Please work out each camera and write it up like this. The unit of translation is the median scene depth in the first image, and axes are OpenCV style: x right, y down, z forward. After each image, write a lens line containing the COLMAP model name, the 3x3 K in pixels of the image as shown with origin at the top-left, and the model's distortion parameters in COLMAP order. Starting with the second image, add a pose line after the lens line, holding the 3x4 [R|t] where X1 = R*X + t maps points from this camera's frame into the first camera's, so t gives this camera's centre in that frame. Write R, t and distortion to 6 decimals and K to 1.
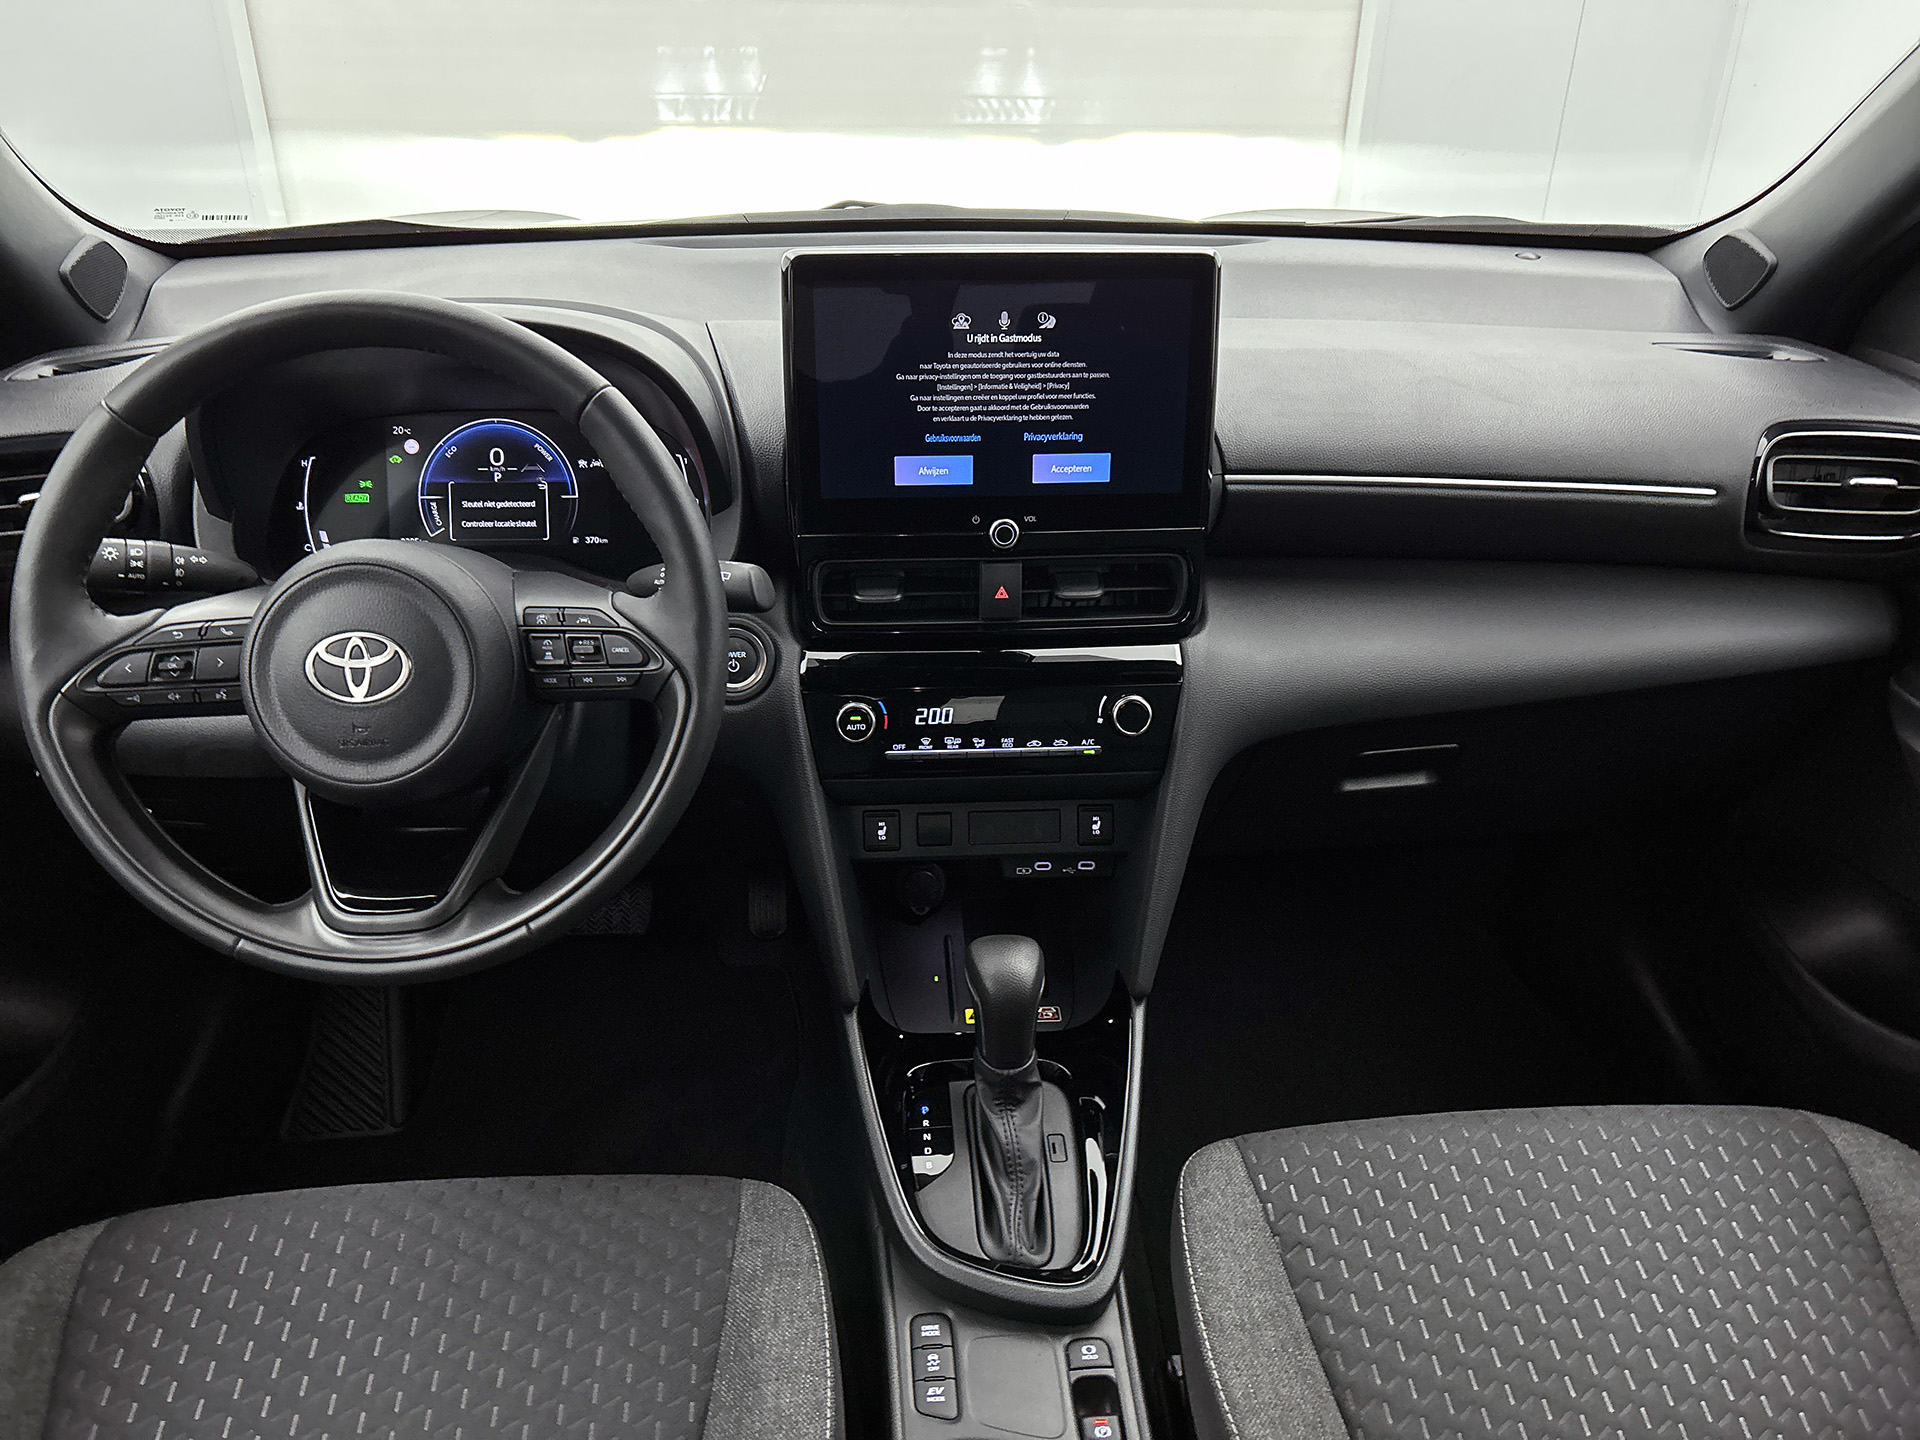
lens RADIAL K [[1444.6, 0, 958.1], [0, 1444.6, 763.7], [0, 0, 1]] dist [0.094923, -0.130277]
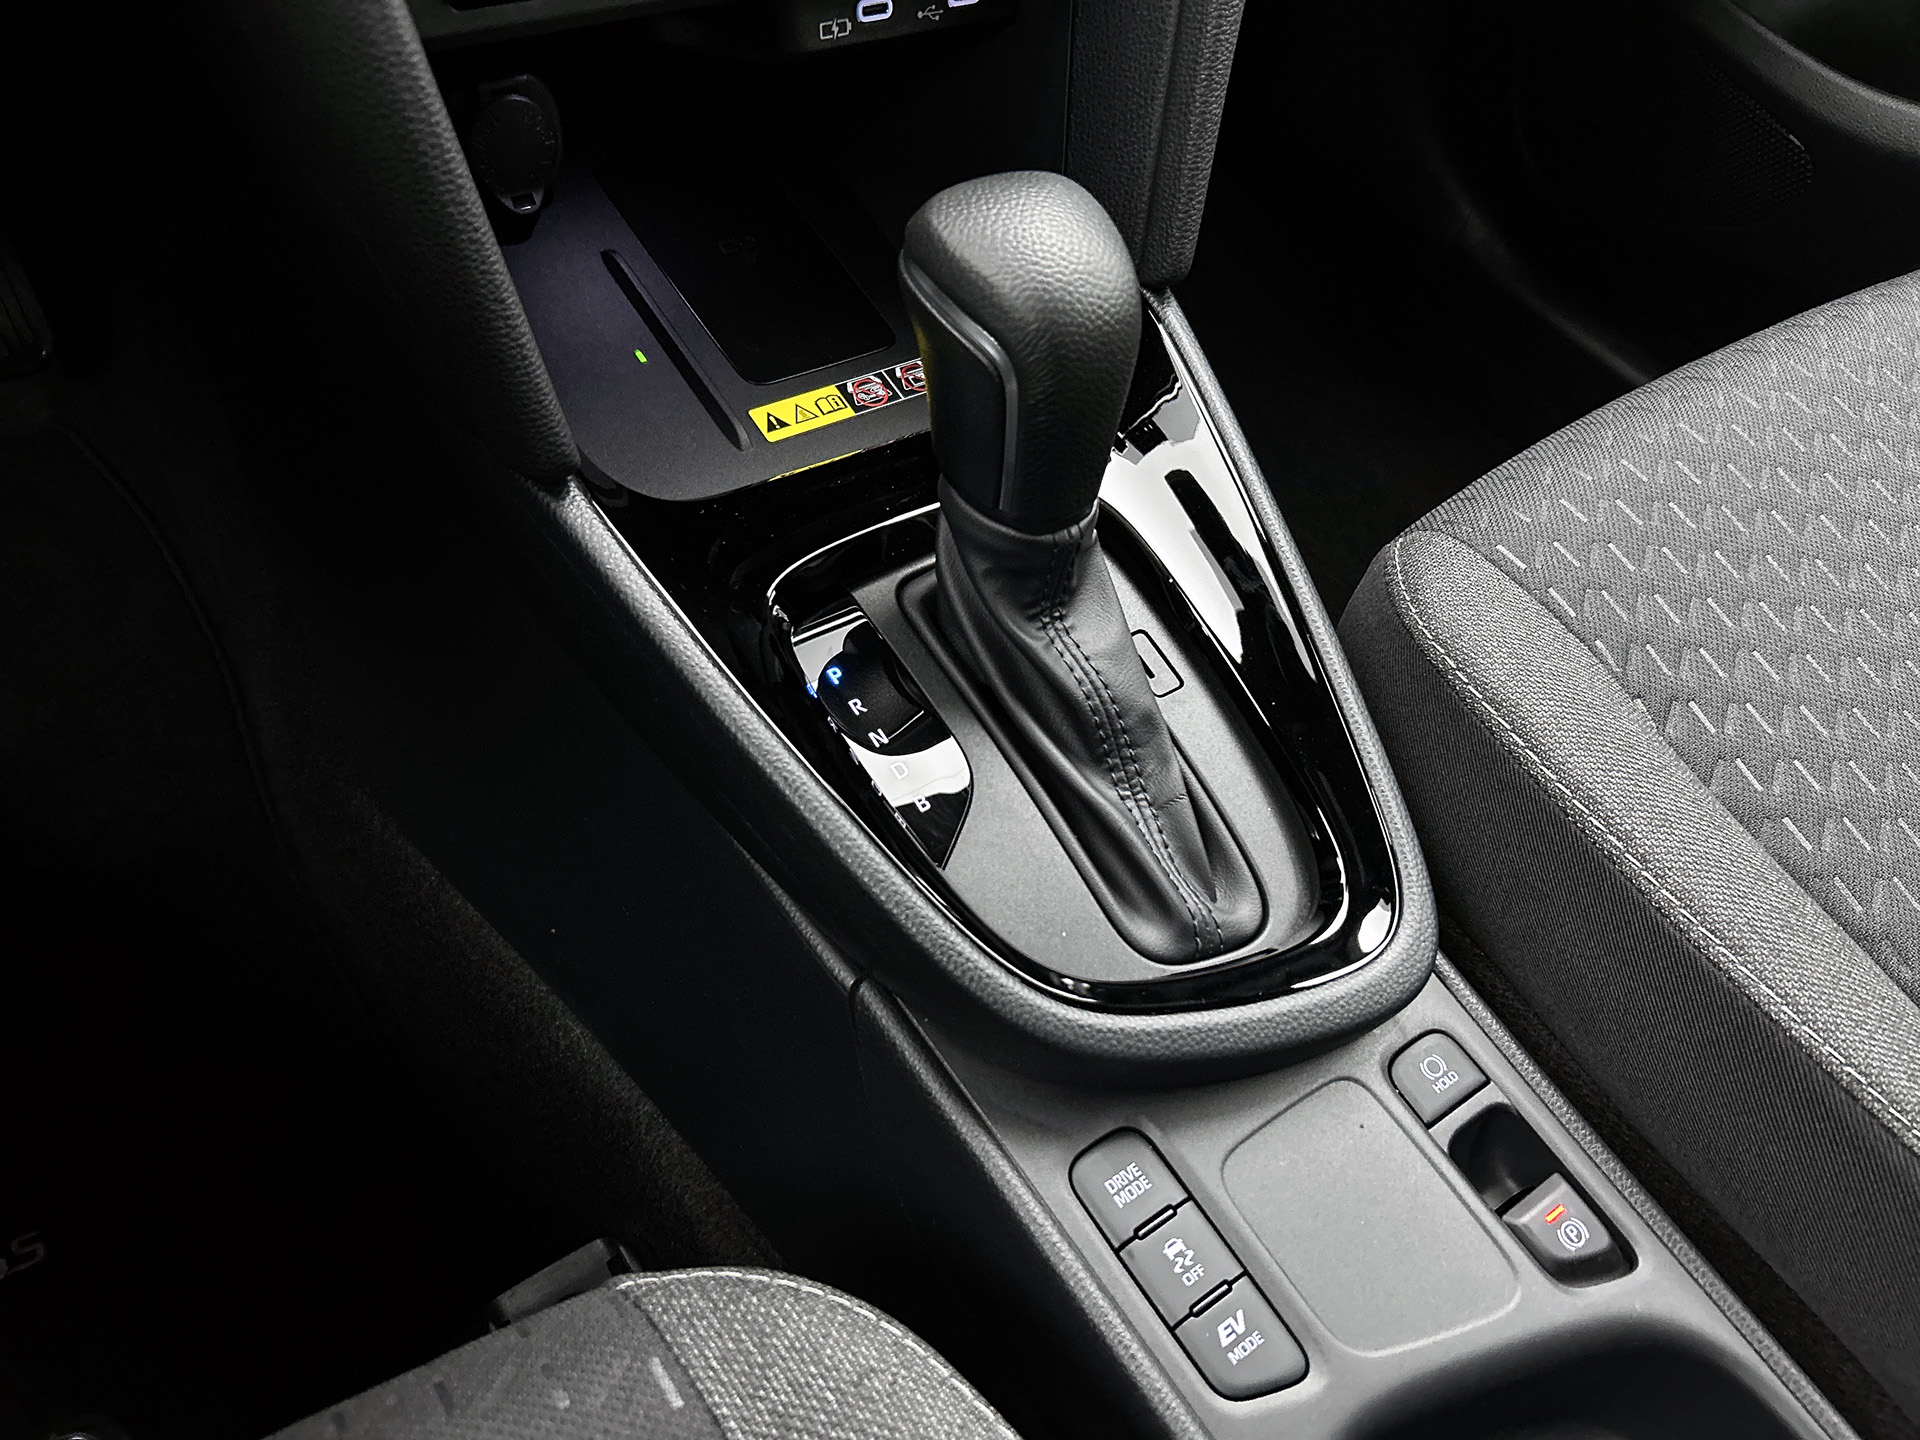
lens RADIAL K [[1468.6, 0, 955.2], [0, 1468.6, 708.6], [0, 0, 1]] dist [0.064459, -0.072258]
pose [[0.850161, -0.320919, 0.417418, -0.176449], [0.121807, 0.891152, 0.437049, 0.076544], [-0.512240, -0.320718, 0.796712, 0.684410]]
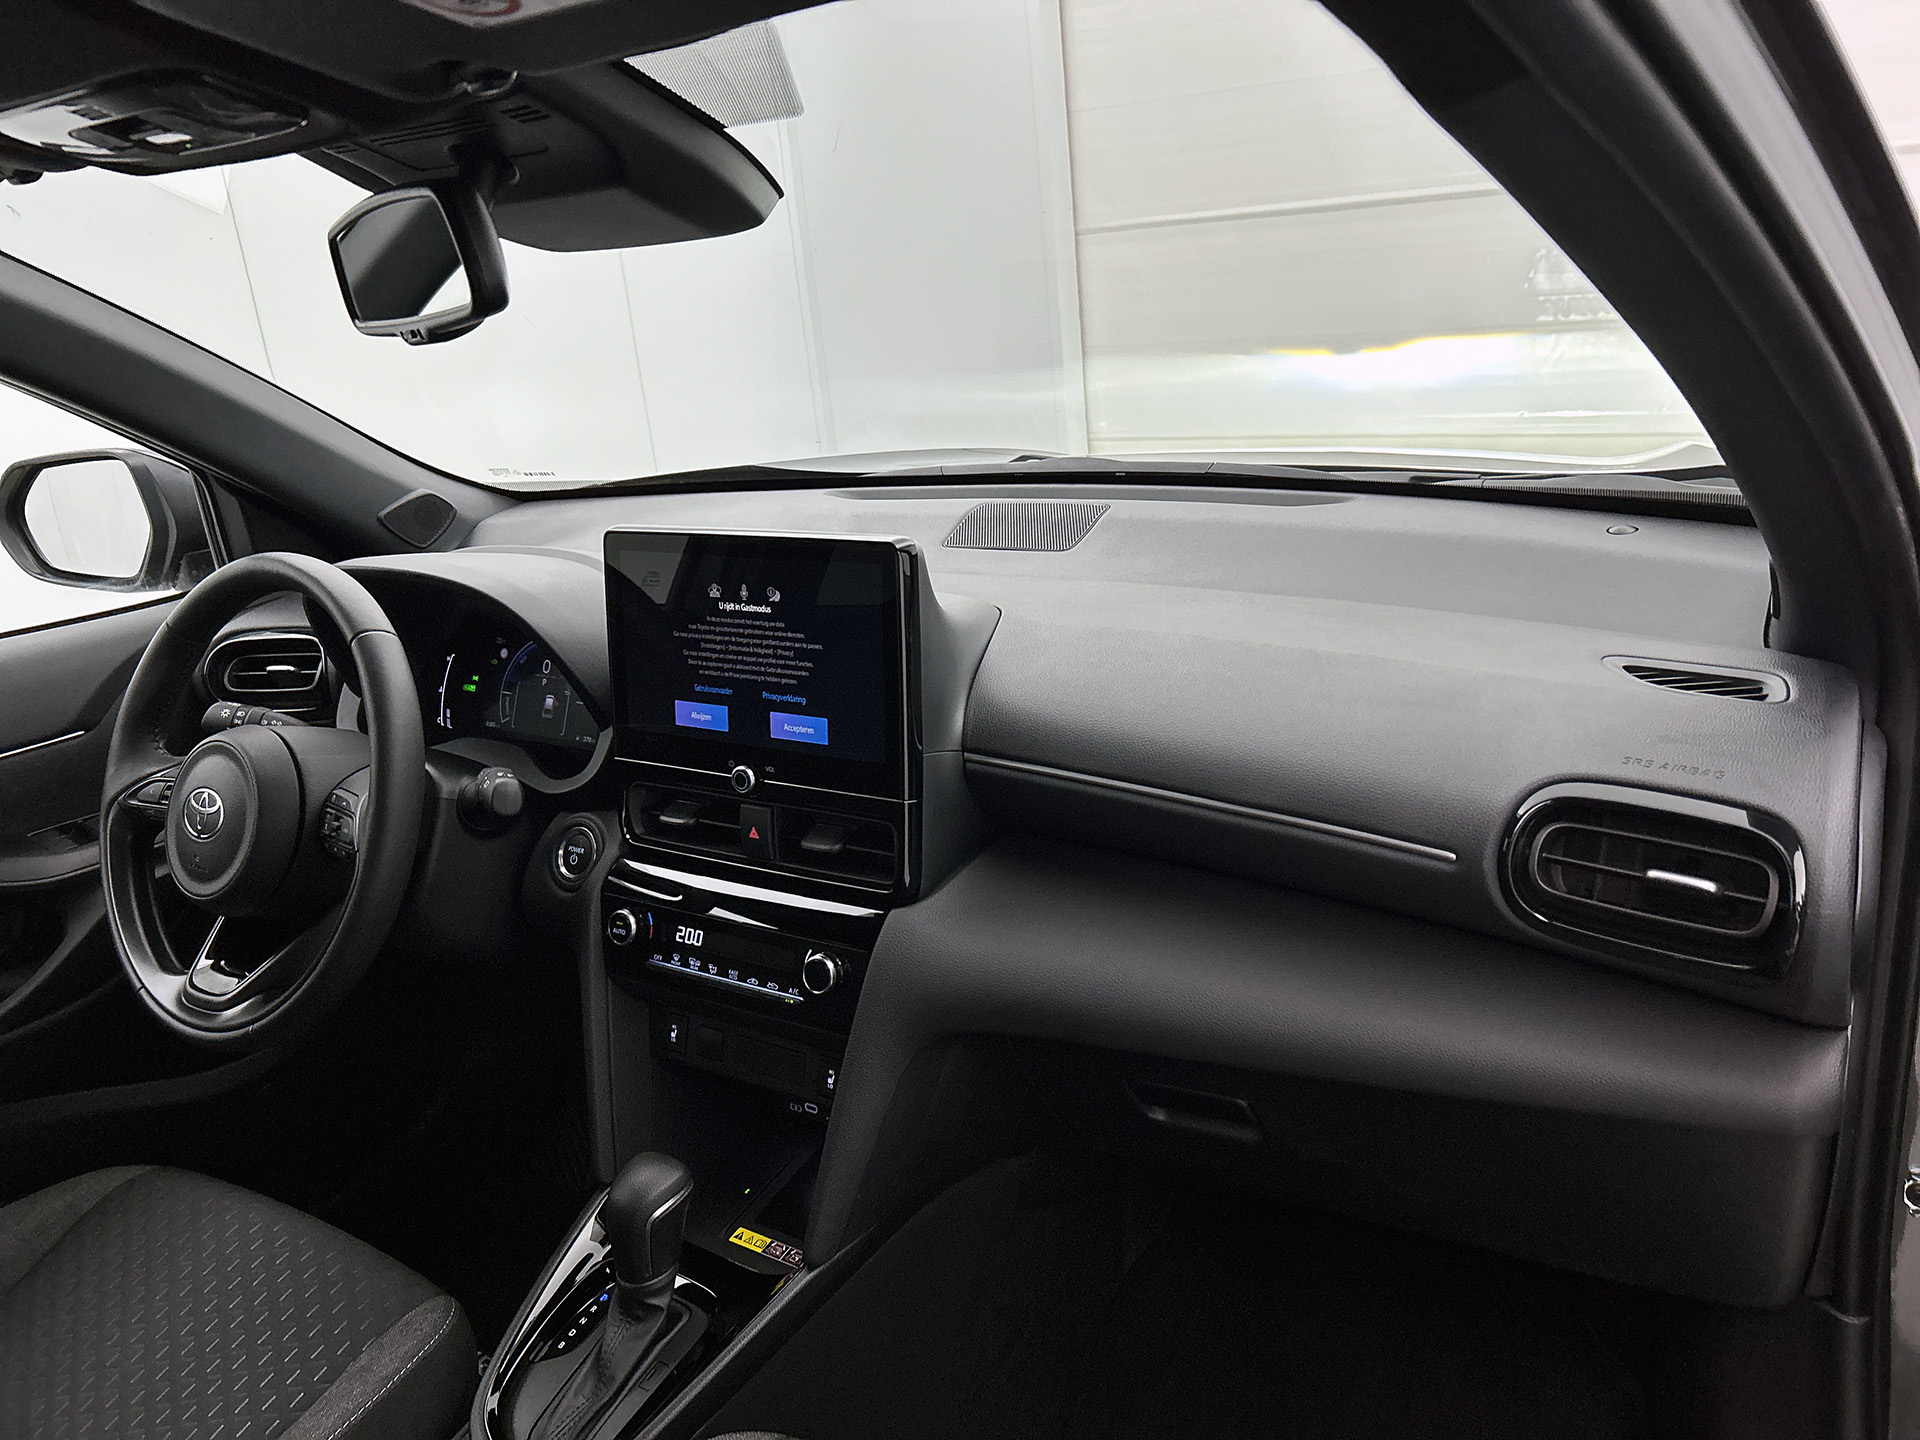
lens RADIAL K [[1468.6, 0, 955.2], [0, 1468.6, 708.6], [0, 0, 1]] dist [0.064459, -0.072258]
pose [[0.791263, 0.108248, -0.601819, 0.826283], [-0.196555, 0.976999, -0.082697, -0.154450], [0.579025, 0.183726, 0.794339, 0.217495]]
